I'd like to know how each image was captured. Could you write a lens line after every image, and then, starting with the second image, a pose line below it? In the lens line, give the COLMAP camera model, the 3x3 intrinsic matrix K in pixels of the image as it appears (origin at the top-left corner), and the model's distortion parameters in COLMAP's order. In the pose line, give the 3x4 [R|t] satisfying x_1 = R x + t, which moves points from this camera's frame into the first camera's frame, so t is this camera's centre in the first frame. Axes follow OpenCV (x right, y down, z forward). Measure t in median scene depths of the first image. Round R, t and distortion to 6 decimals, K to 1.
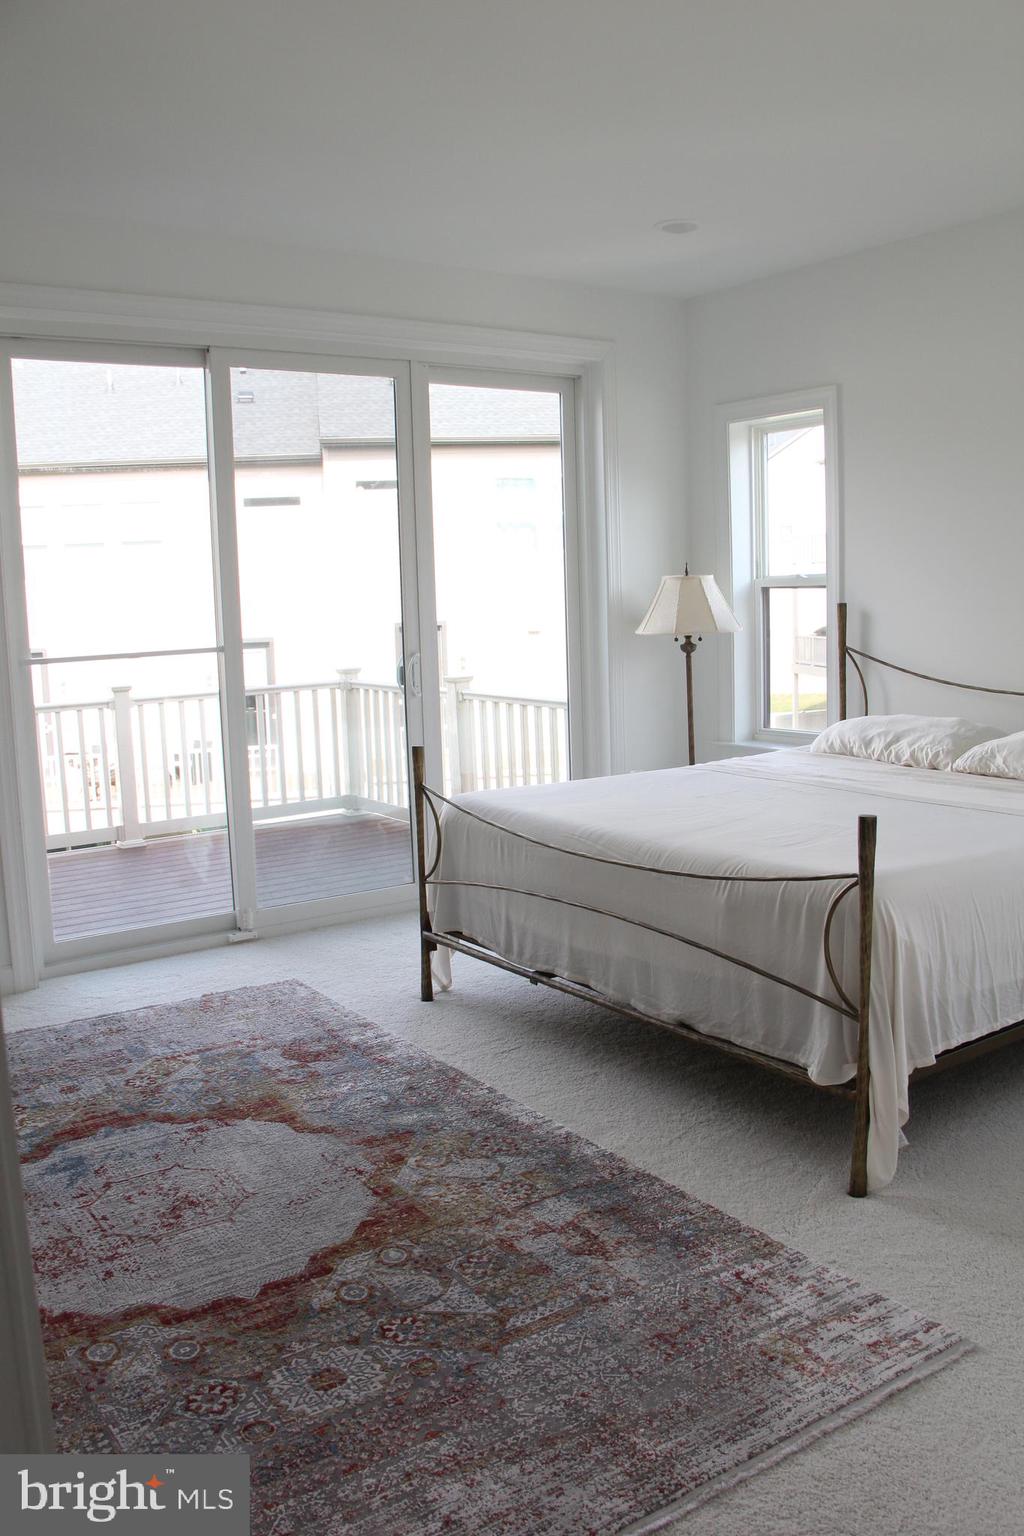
lens RADIAL K [[1300.4, 0, 540.9], [0, 1300.4, 800.8], [0, 0, 1]] dist [-0.190677, 0.165653]
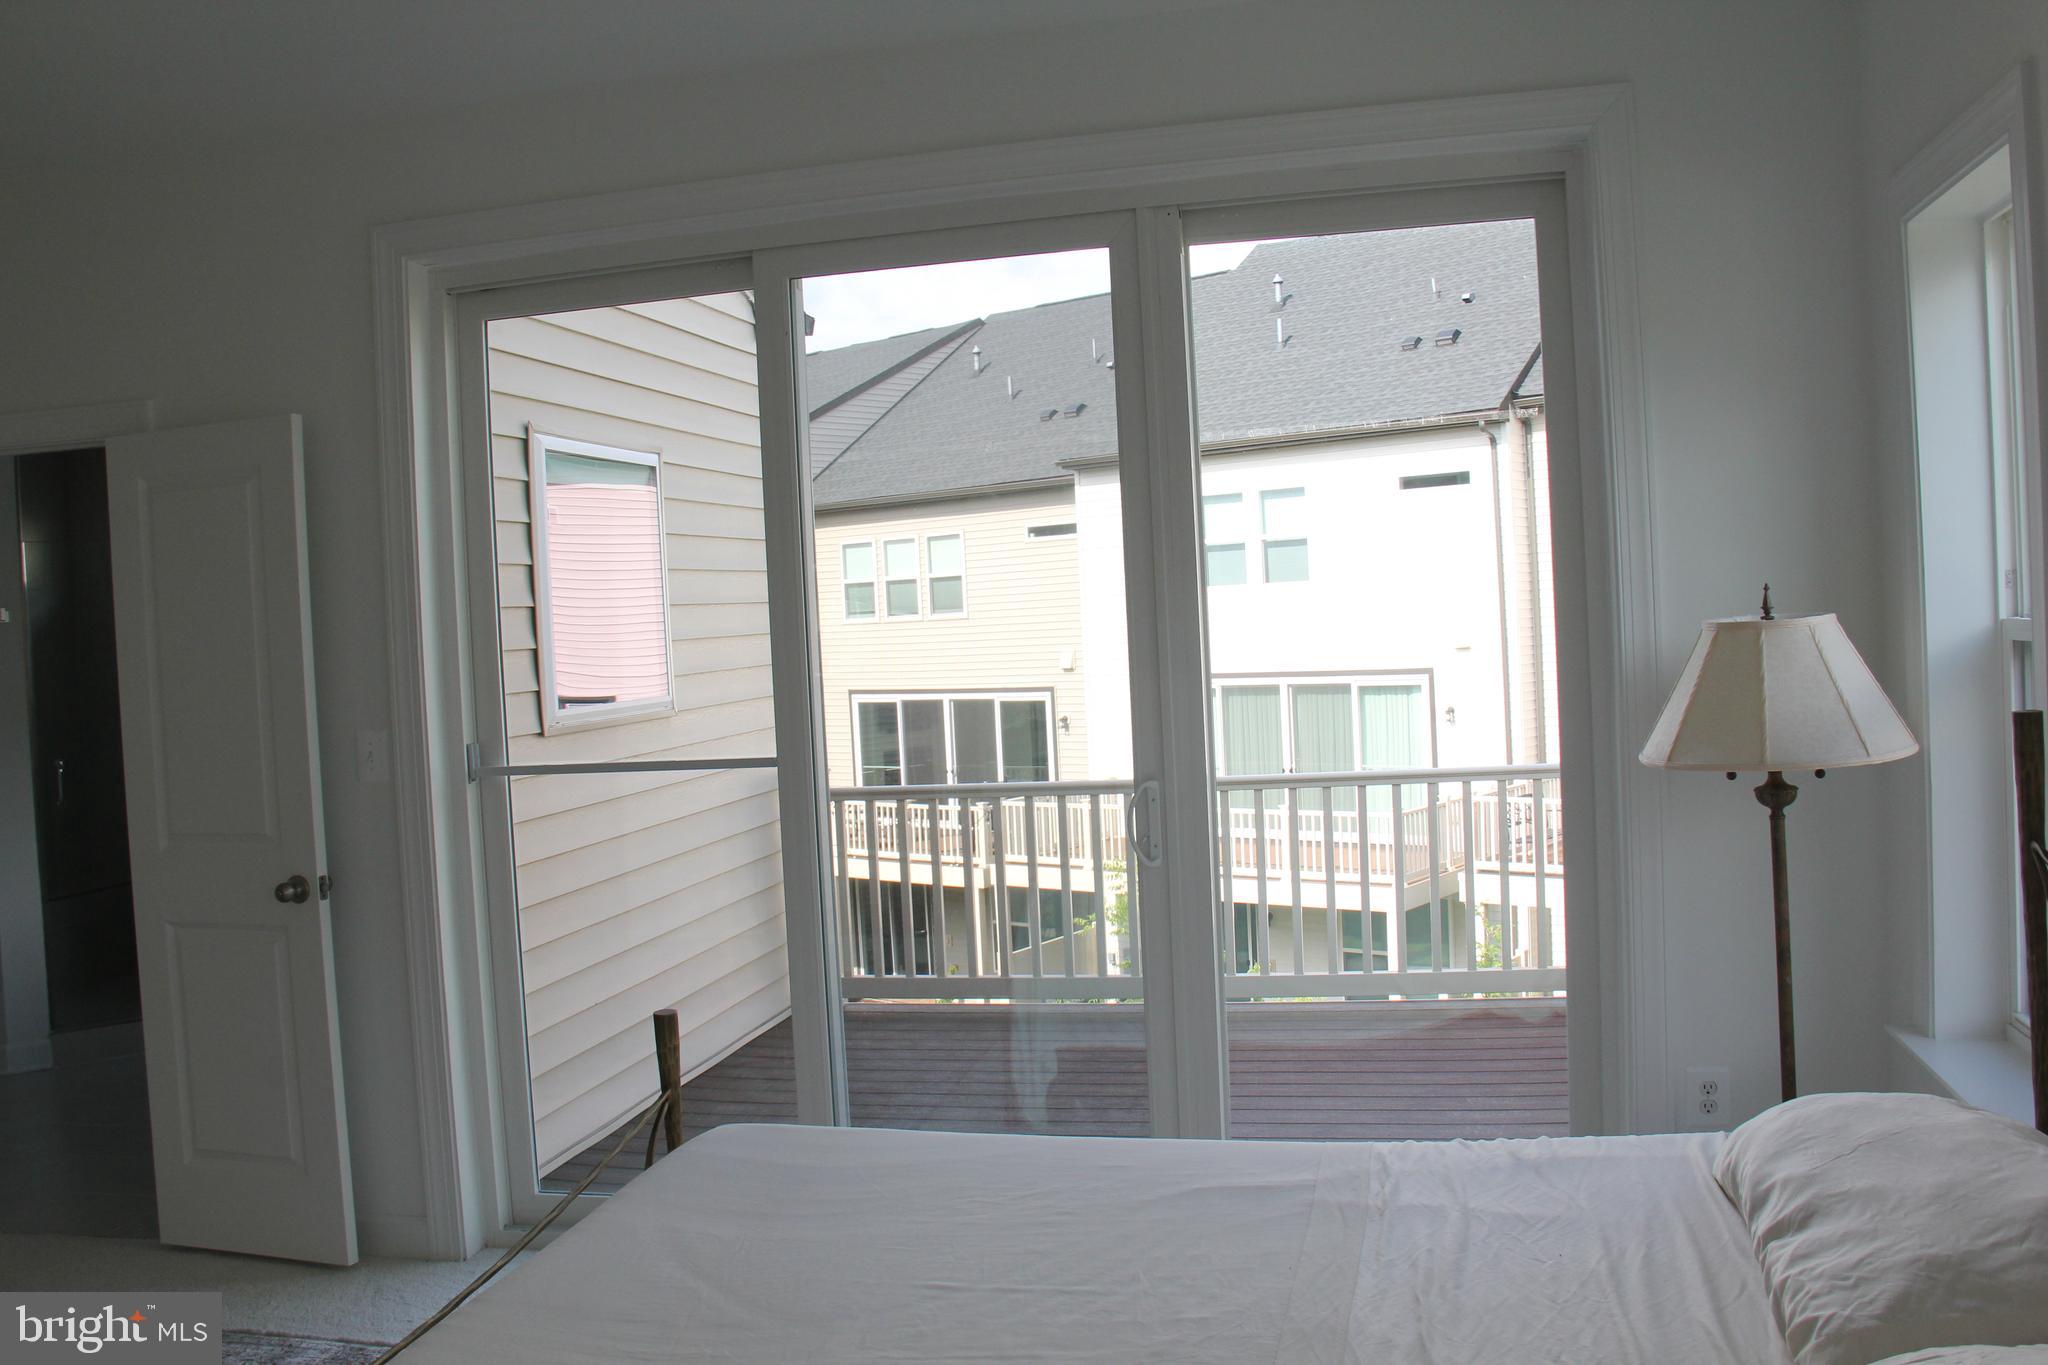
lens RADIAL K [[1733.9, 0, 1033.6], [0, 1733.9, 690.8], [0, 0, 1]] dist [-0.190677, 0.165653]
pose [[0.660869, 0.021310, -0.750199, 0.445727], [-0.091076, 0.994486, -0.051982, -0.129889], [0.744955, 0.102678, 0.659166, 0.611616]]
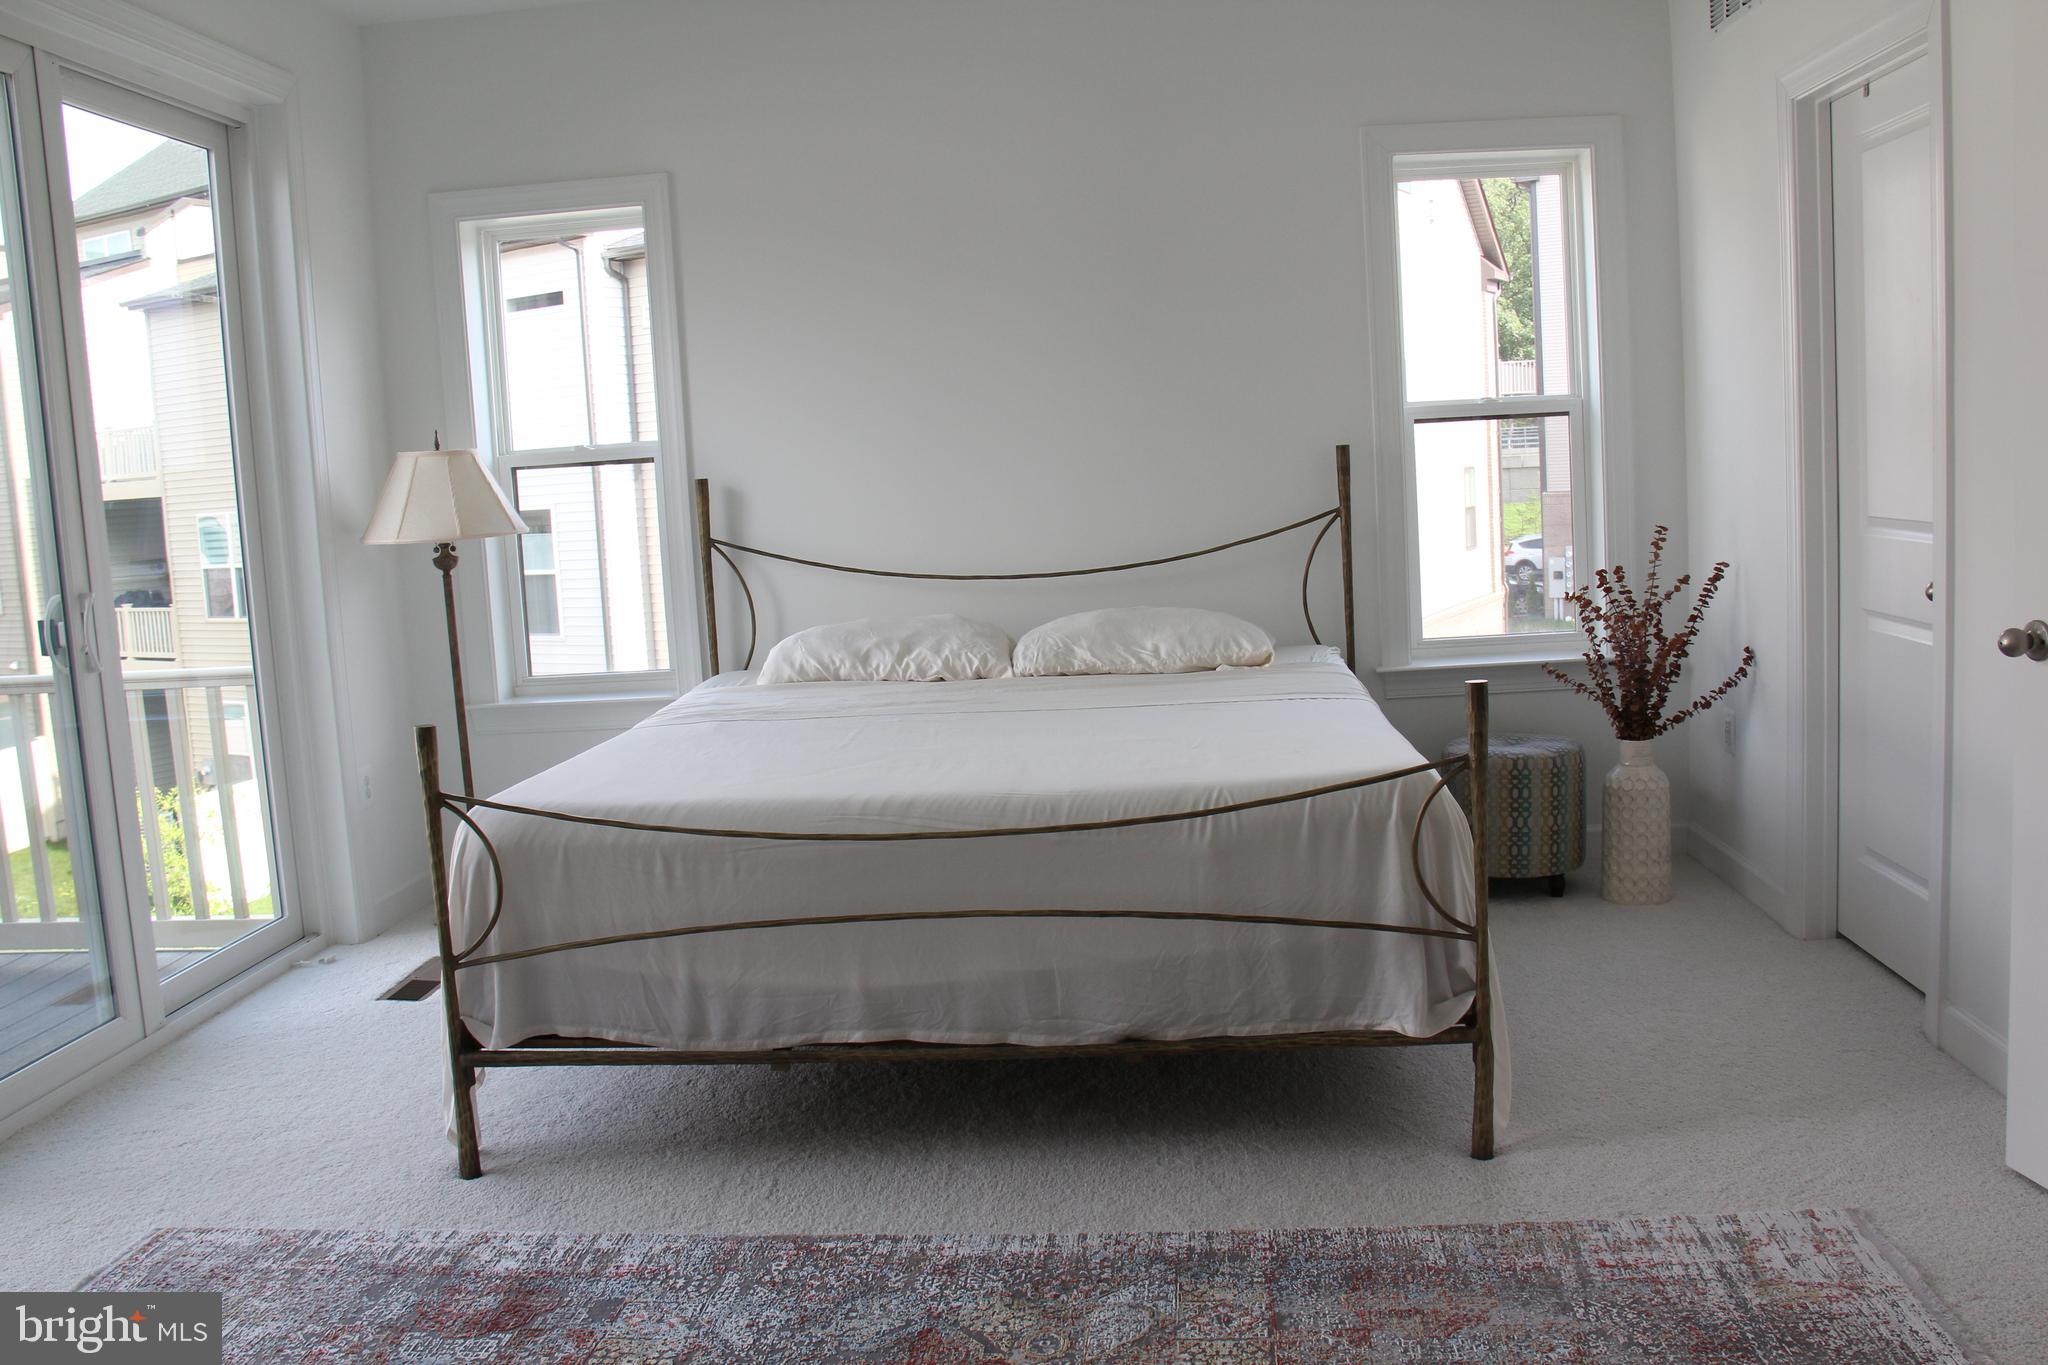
lens RADIAL K [[1733.9, 0, 1041.6], [0, 1733.9, 672.2], [0, 0, 1]] dist [-0.190677, 0.165653]
pose [[0.635055, -0.099740, 0.766000, -0.444477], [0.156101, 0.987741, -0.000804, -0.021553], [-0.756530, 0.120084, 0.642840, 0.302147]]
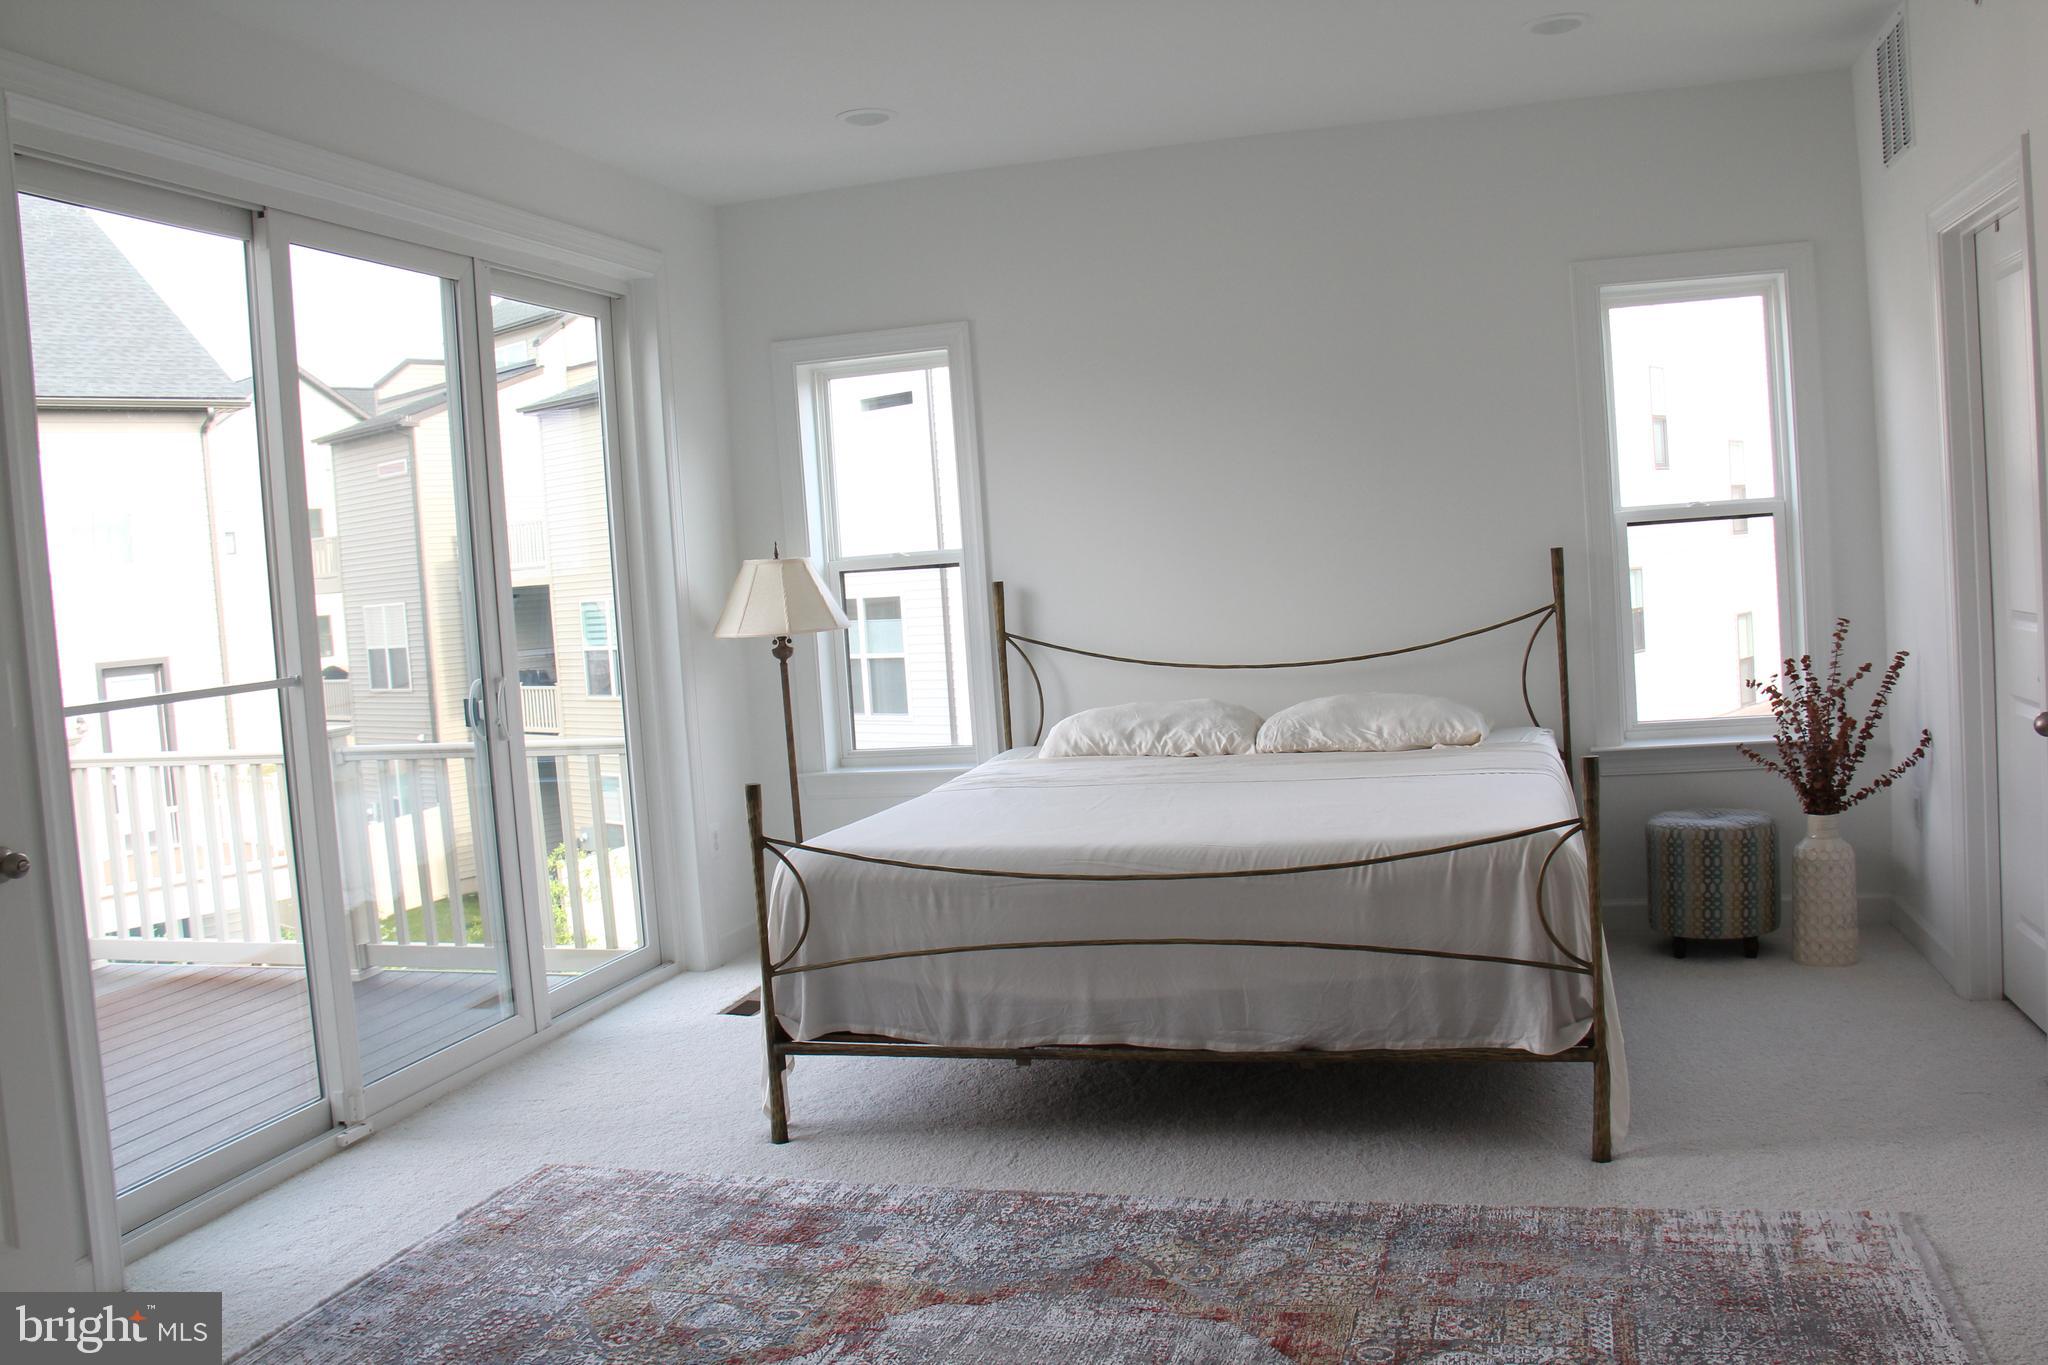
lens RADIAL K [[1733.9, 0, 1039.0], [0, 1733.9, 680.9], [0, 0, 1]] dist [-0.190677, 0.165653]
pose [[0.778730, -0.066361, 0.623840, -0.516957], [0.143030, 0.986982, -0.073551, -0.005845], [-0.610837, 0.146504, 0.778084, 0.142935]]
